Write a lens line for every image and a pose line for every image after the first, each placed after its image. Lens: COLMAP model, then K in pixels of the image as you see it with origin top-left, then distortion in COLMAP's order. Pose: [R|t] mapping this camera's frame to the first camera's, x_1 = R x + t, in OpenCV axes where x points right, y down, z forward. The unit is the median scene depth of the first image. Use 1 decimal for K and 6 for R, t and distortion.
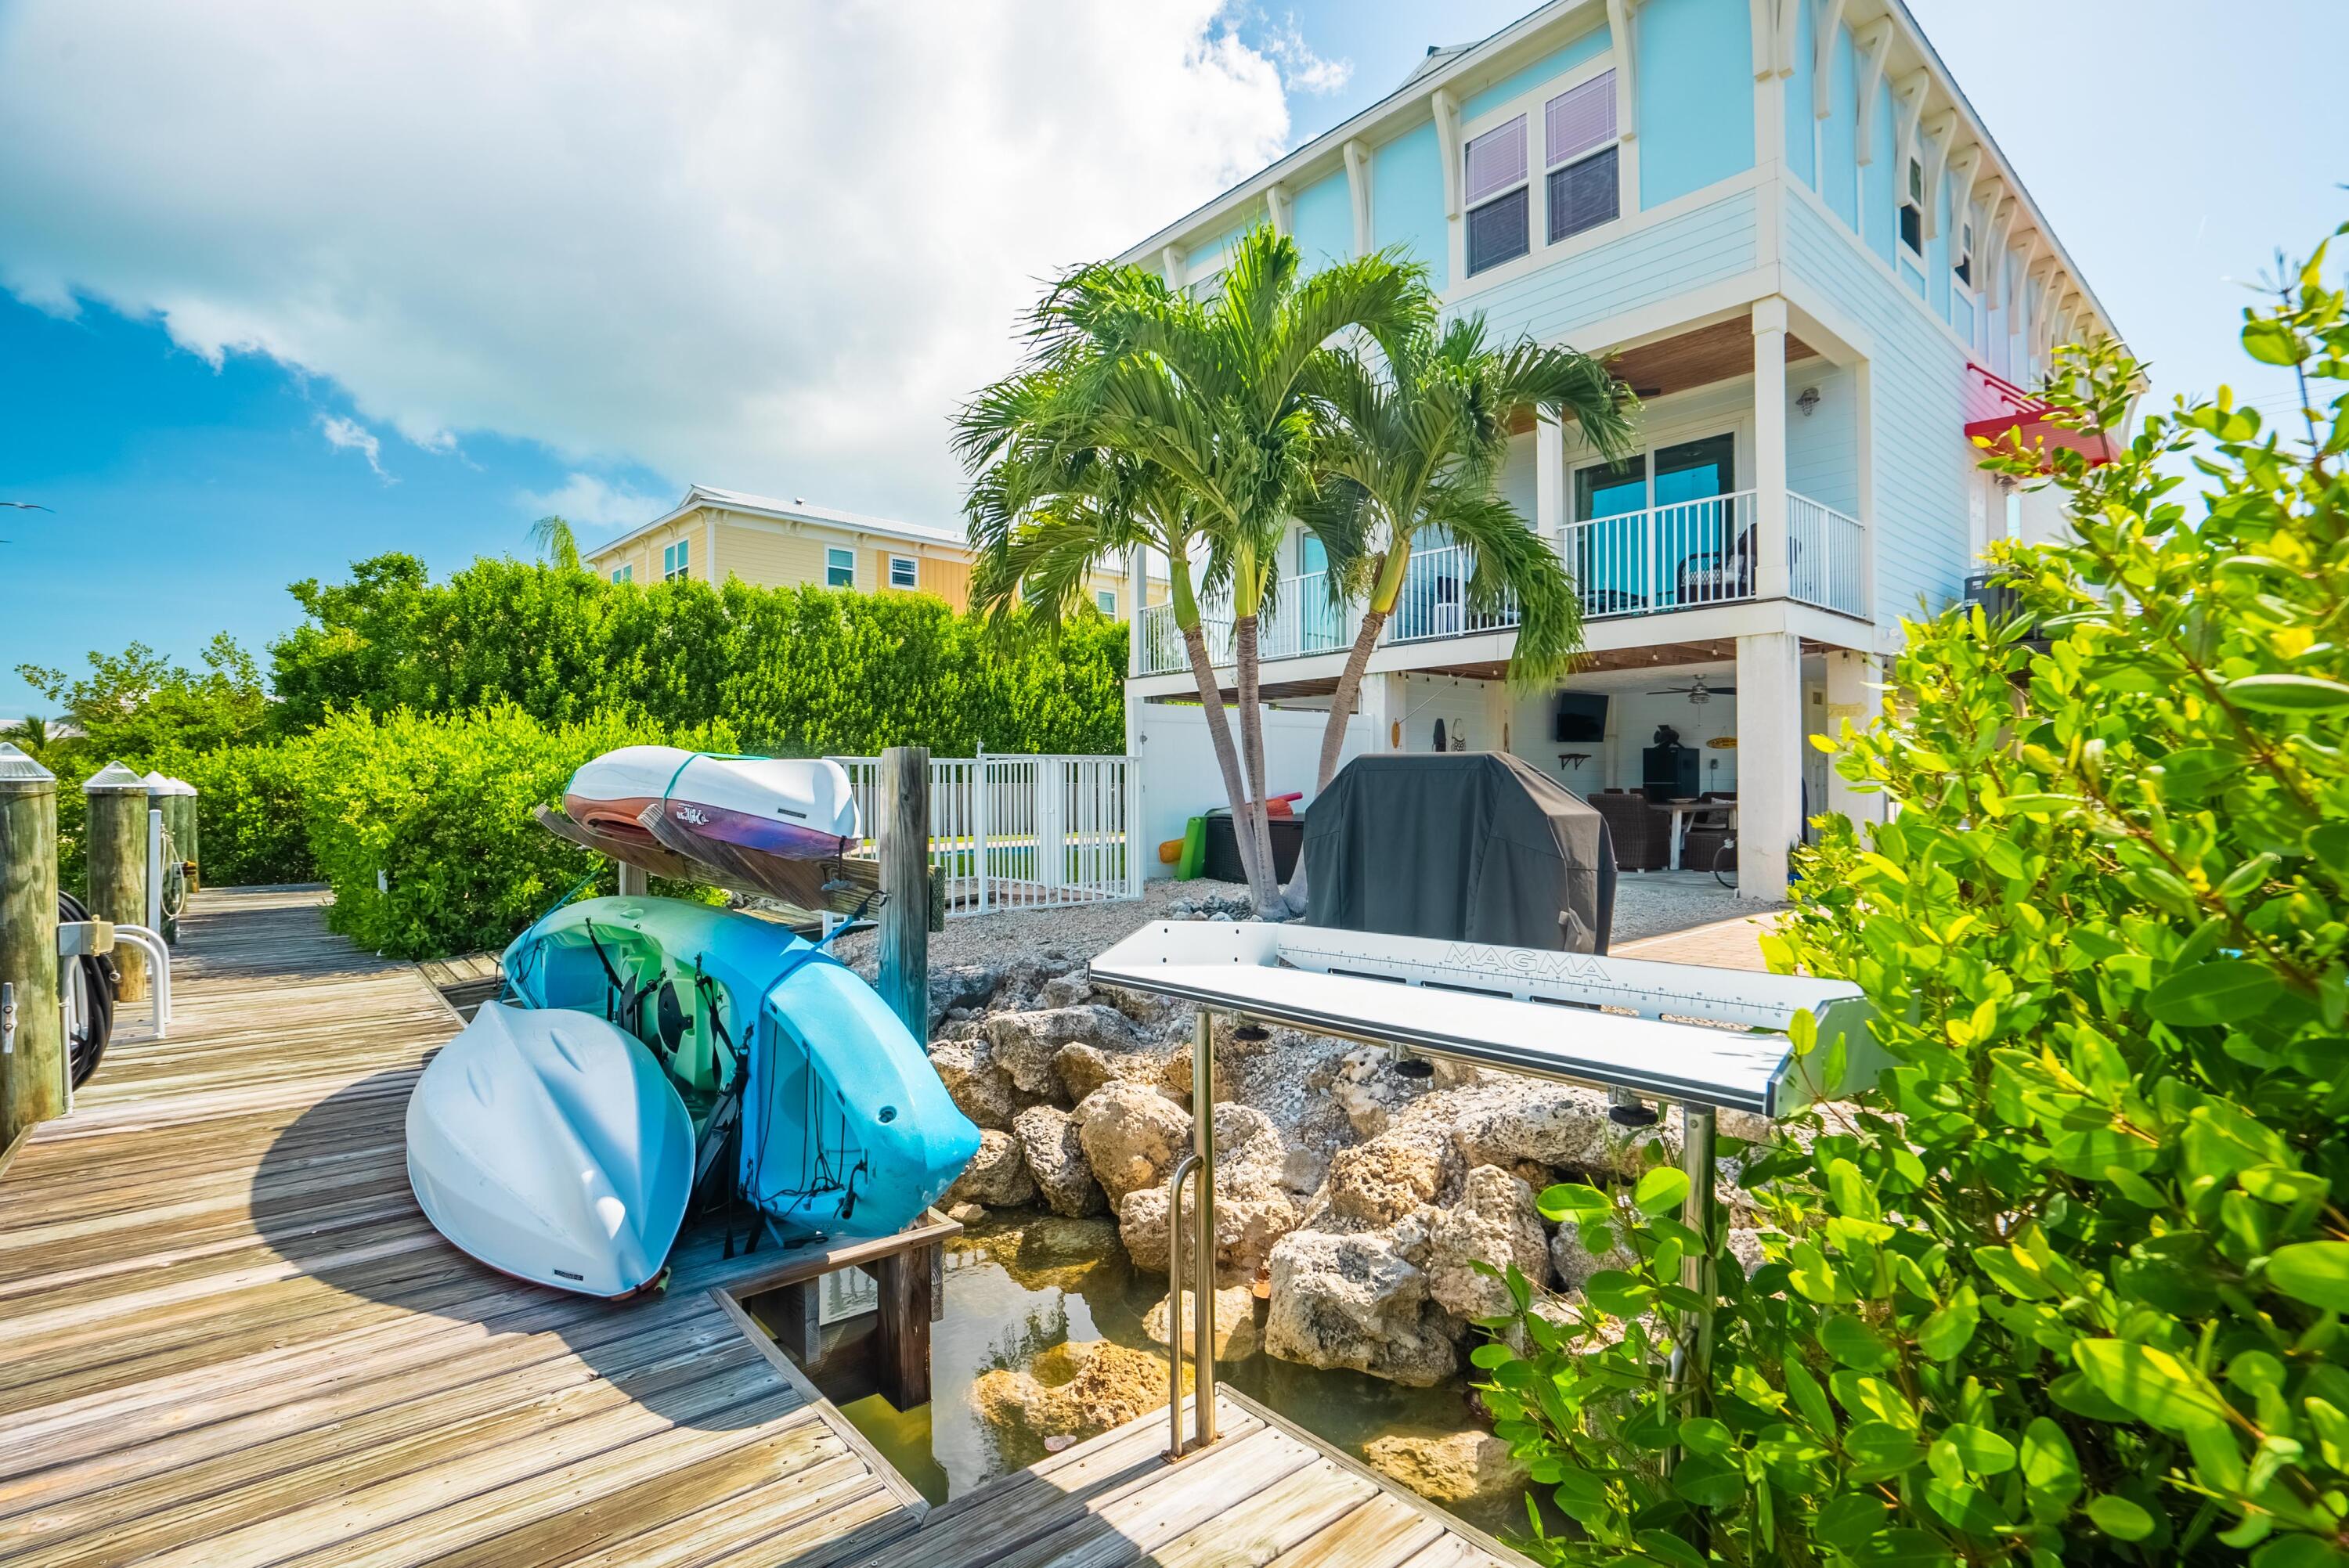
lens RADIAL K [[1093.6, 0, 1191.4], [0, 1093.6, 791.2], [0, 0, 1]] dist [-0.043102, 0.016008]
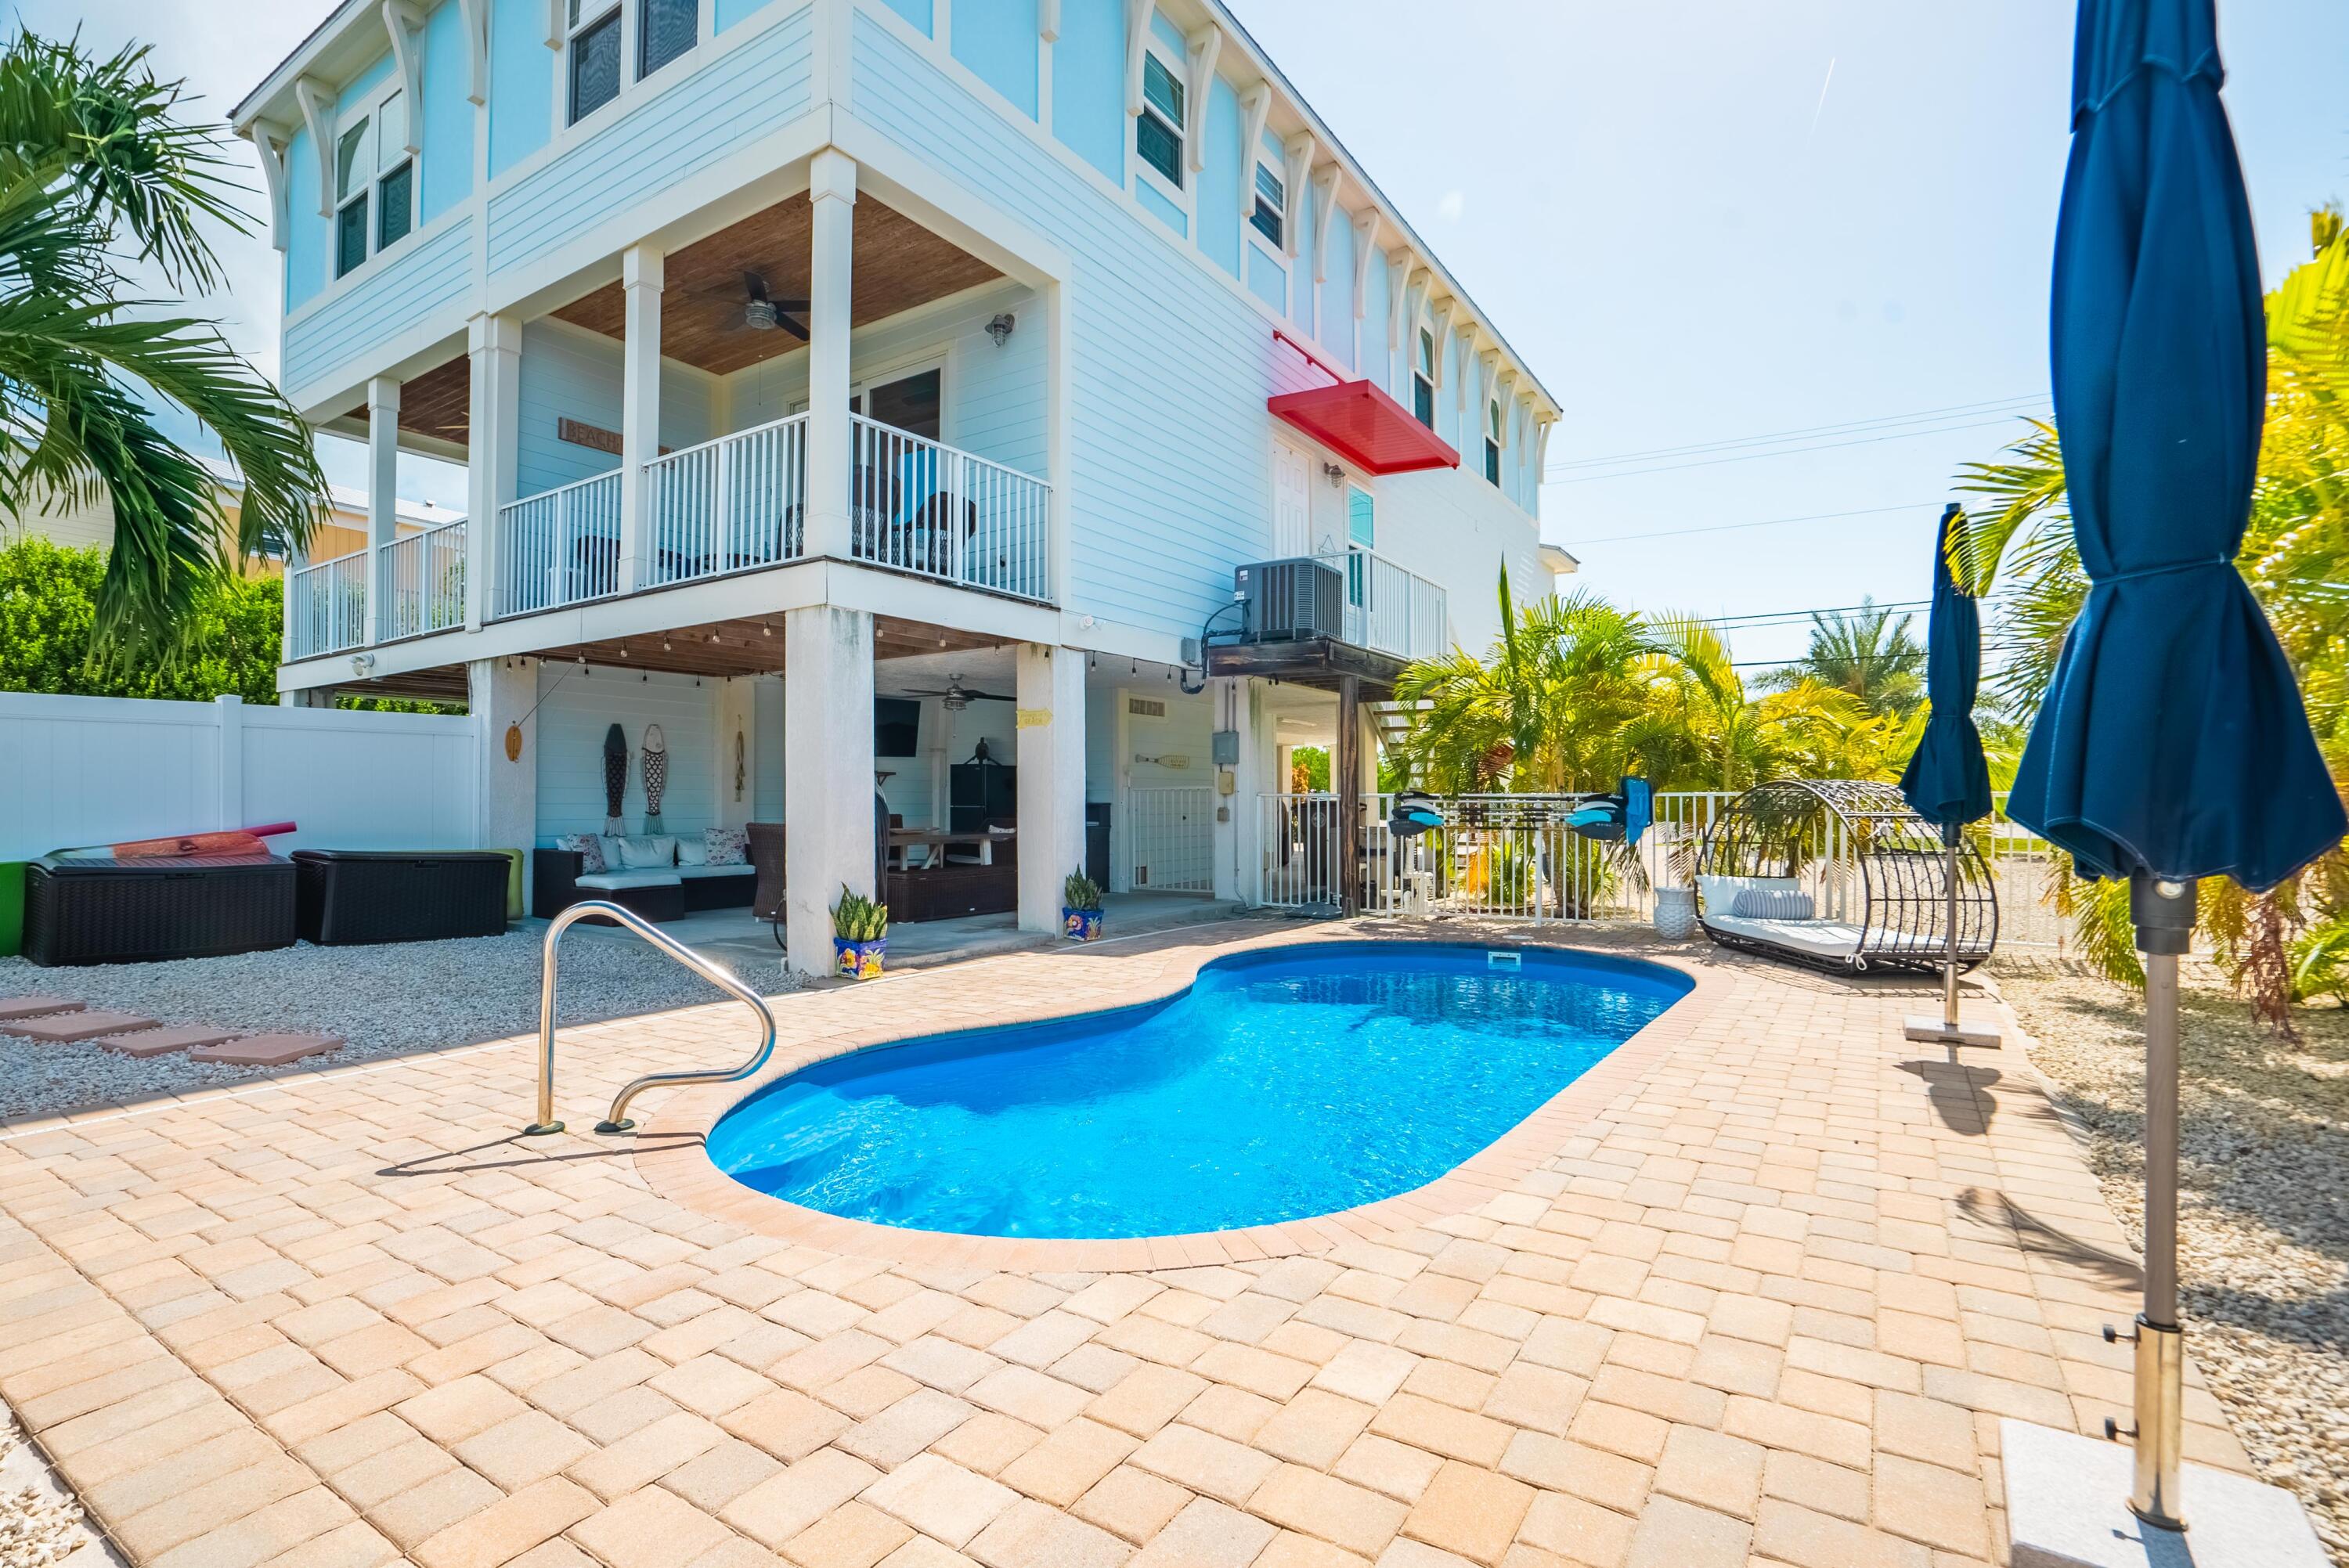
lens RADIAL K [[1093.6, 0, 1184.3], [0, 1093.6, 789.4], [0, 0, 1]] dist [-0.043102, 0.016008]
pose [[0.961224, 0.004385, 0.275734, 0.715635], [0.000230, 0.999860, -0.016704, -0.013255], [-0.275769, 0.016120, 0.961089, 0.289278]]
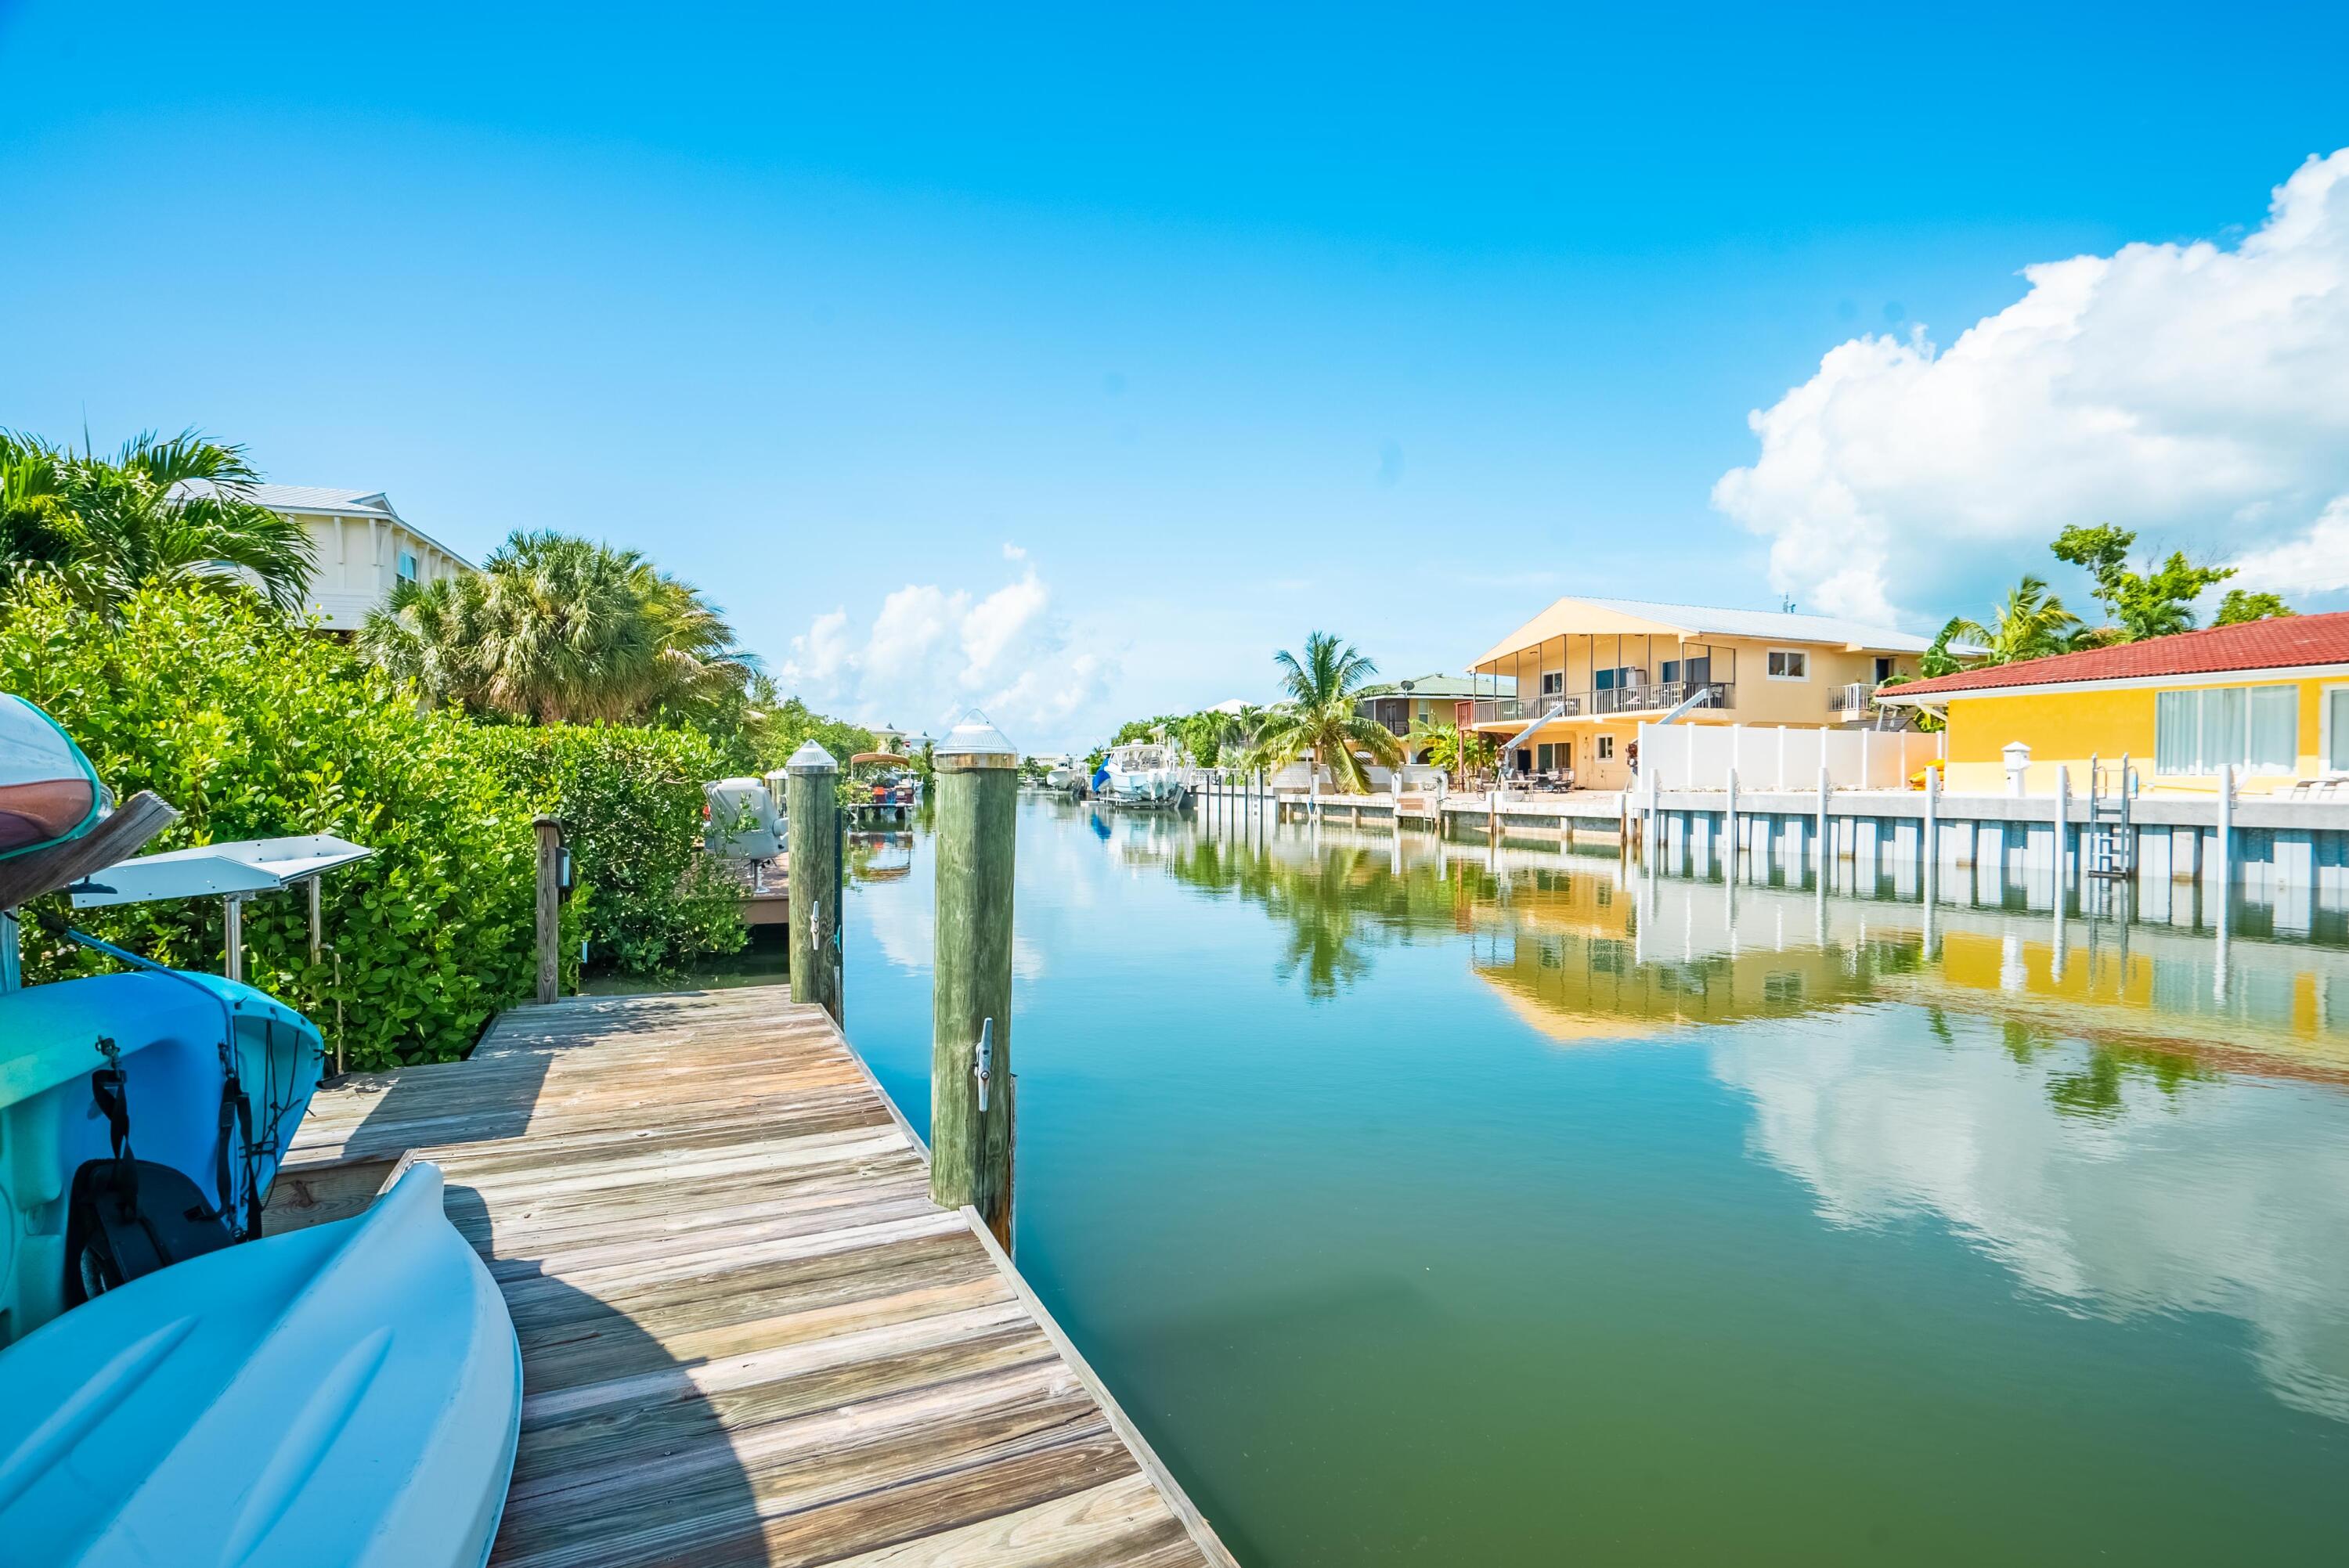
lens RADIAL K [[1093.6, 0, 1172.1], [0, 1093.6, 781.3], [0, 0, 1]] dist [-0.043102, 0.016008]
pose [[-0.961253, -0.004503, 0.275630, -0.516750], [-0.004689, 0.999989, -0.000017, 0.004078], [-0.275627, -0.001308, -0.961264, 0.615673]]
